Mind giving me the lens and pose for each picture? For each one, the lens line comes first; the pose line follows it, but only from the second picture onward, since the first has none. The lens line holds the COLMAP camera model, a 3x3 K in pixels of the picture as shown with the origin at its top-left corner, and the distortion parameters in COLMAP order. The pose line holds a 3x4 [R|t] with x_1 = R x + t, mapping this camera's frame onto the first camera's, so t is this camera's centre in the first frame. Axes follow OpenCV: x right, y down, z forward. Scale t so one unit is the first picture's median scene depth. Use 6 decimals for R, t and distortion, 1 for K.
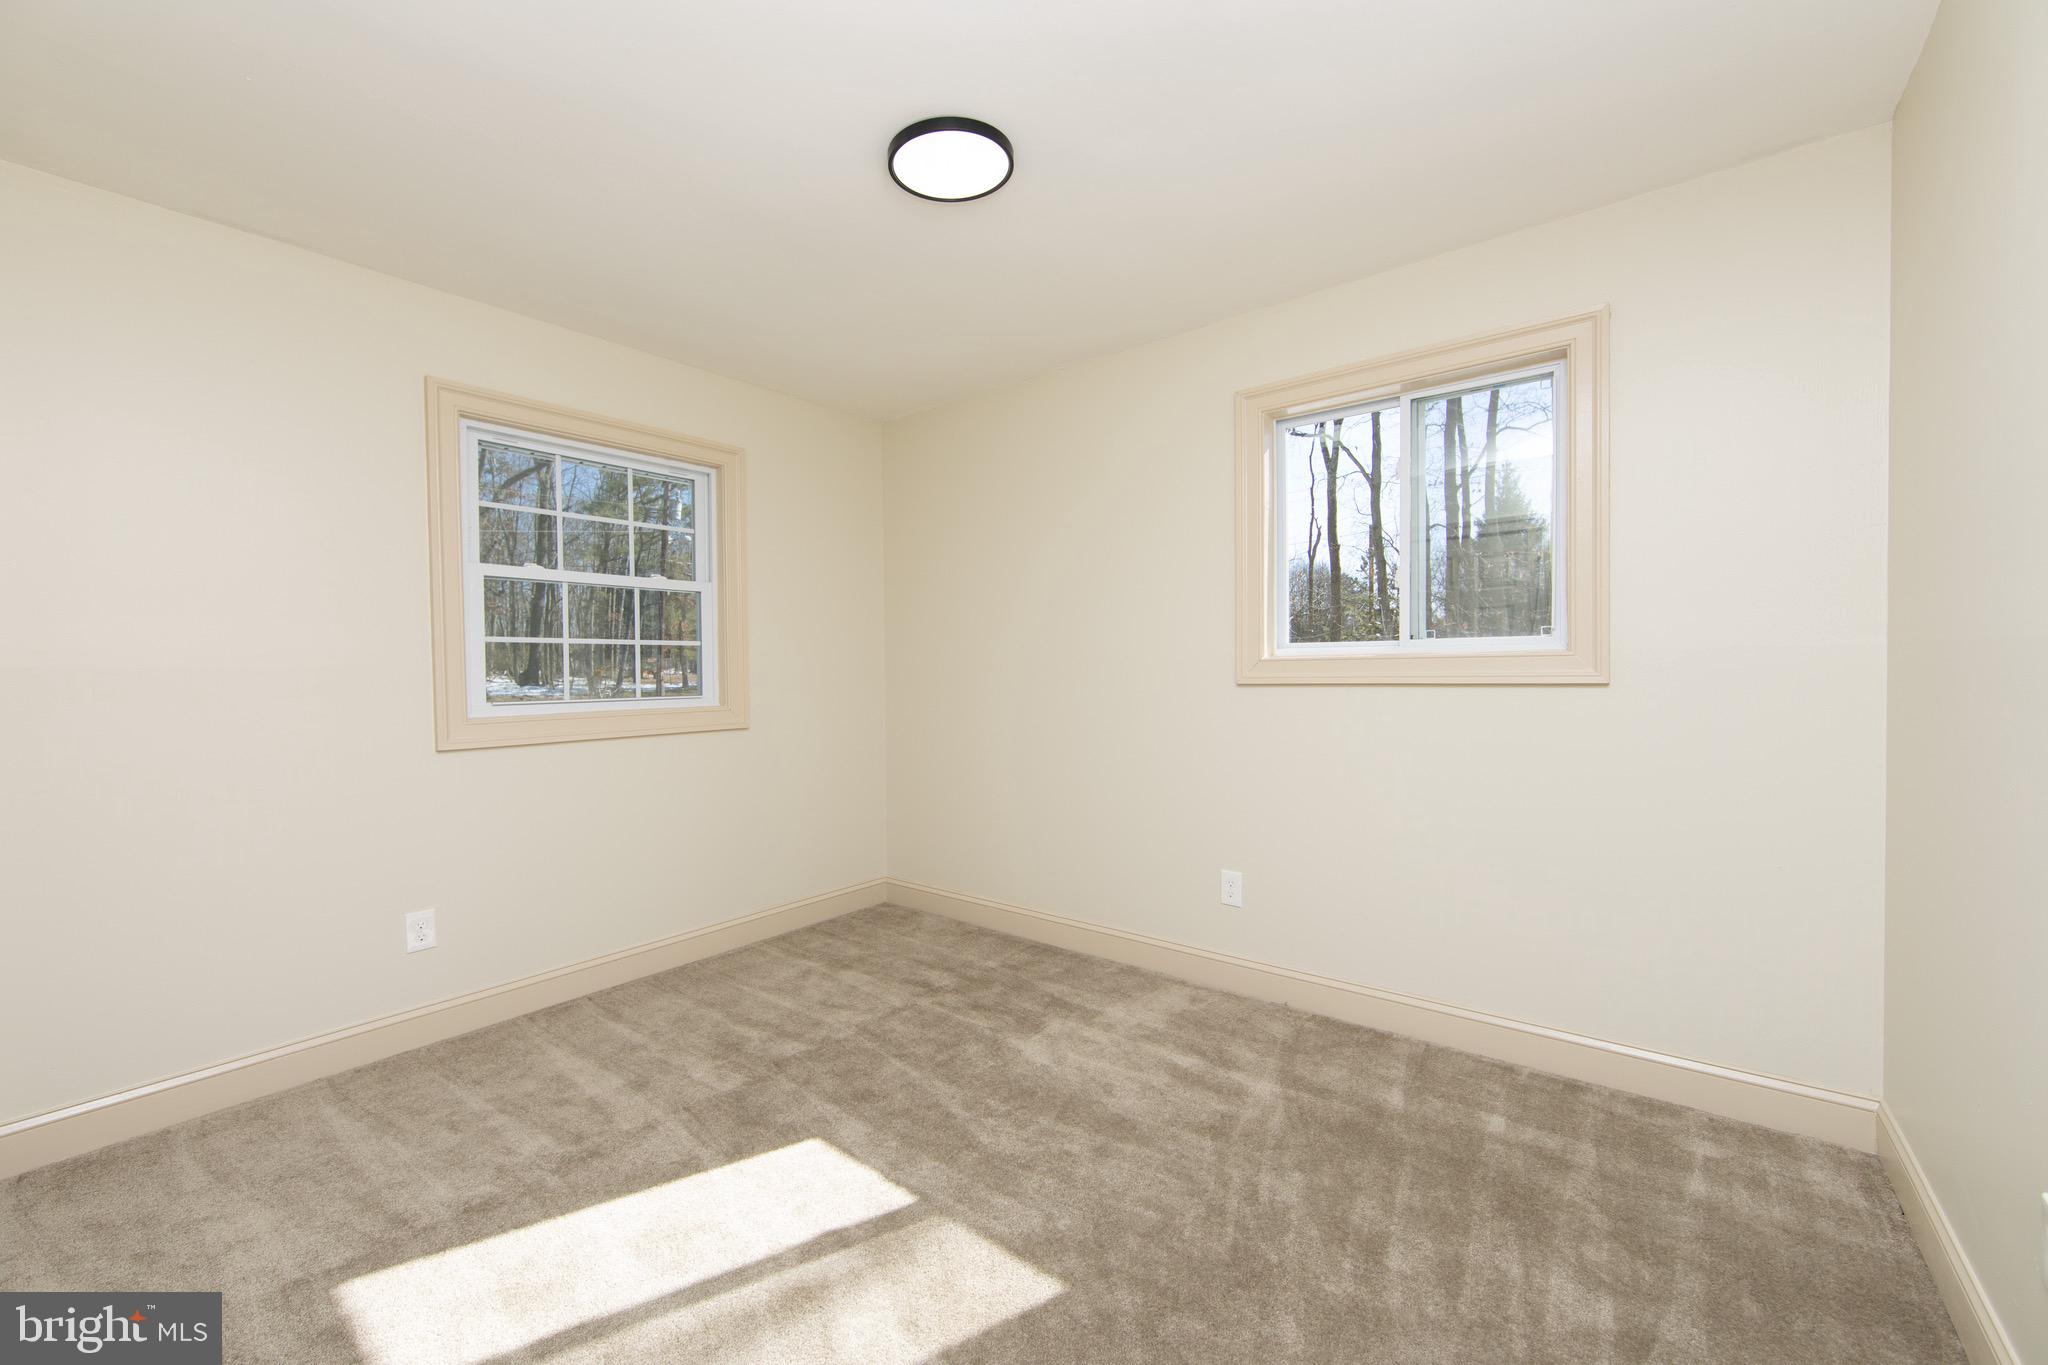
lens RADIAL K [[798.9, 0, 1011.2], [0, 798.9, 675.0], [0, 0, 1]] dist [-0.002094, 0.000136]
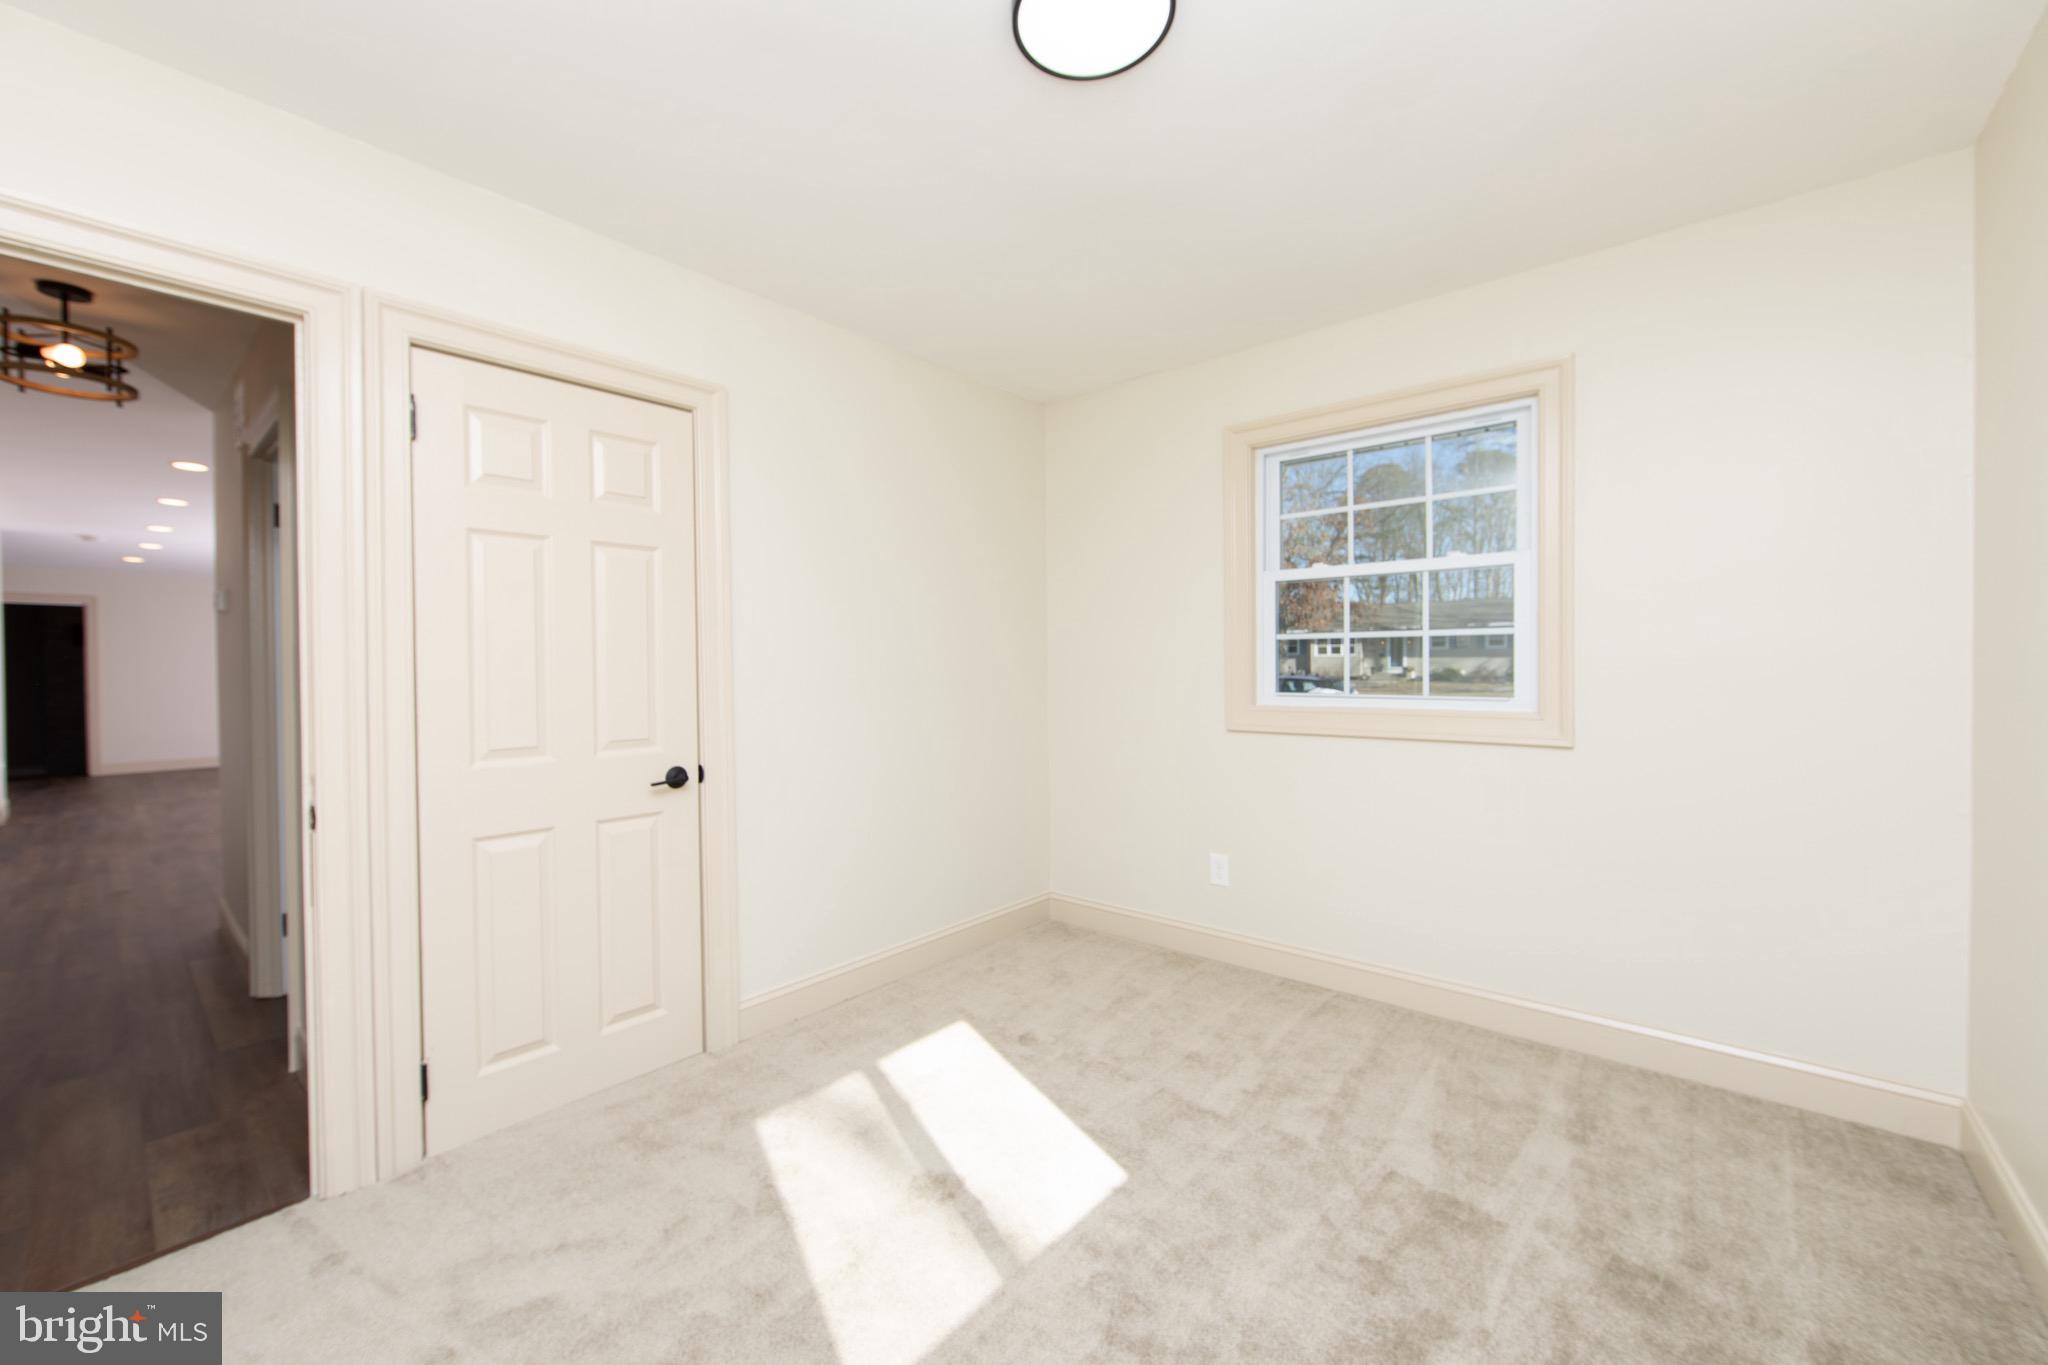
lens RADIAL K [[798.9, 0, 1011.2], [0, 798.9, 675.0], [0, 0, 1]] dist [-0.002094, 0.000136]
pose [[-0.037537, 0.021332, -0.999068, 0.476493], [-0.001903, 0.999769, 0.021419, -0.013983], [0.999293, 0.002706, -0.037487, 0.635838]]
